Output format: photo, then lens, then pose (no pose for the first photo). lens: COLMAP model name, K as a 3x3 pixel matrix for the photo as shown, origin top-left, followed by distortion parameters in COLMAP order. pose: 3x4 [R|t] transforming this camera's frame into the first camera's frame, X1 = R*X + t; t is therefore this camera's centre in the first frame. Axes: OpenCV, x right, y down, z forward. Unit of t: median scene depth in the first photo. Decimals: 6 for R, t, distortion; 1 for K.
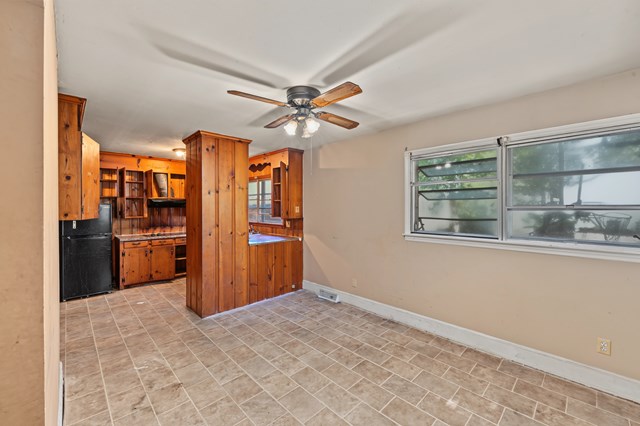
lens RADIAL K [[263.9, 0, 318.0], [0, 263.9, 205.4], [0, 0, 1]] dist [-0.000229, -0.001152]
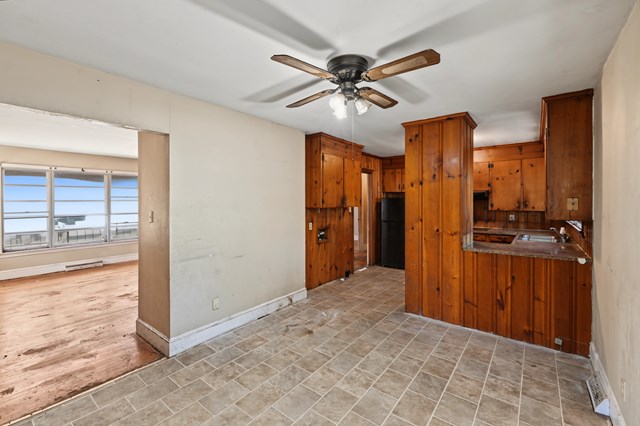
lens RADIAL K [[276.8, 0, 318.1], [0, 276.8, 198.4], [0, 0, 1]] dist [0.001813, -0.000299]
pose [[0.130182, -0.004251, -0.991481, 0.548020], [0.005000, 0.999981, -0.003631, 0.002891], [0.991478, -0.004485, 0.130201, 0.538016]]
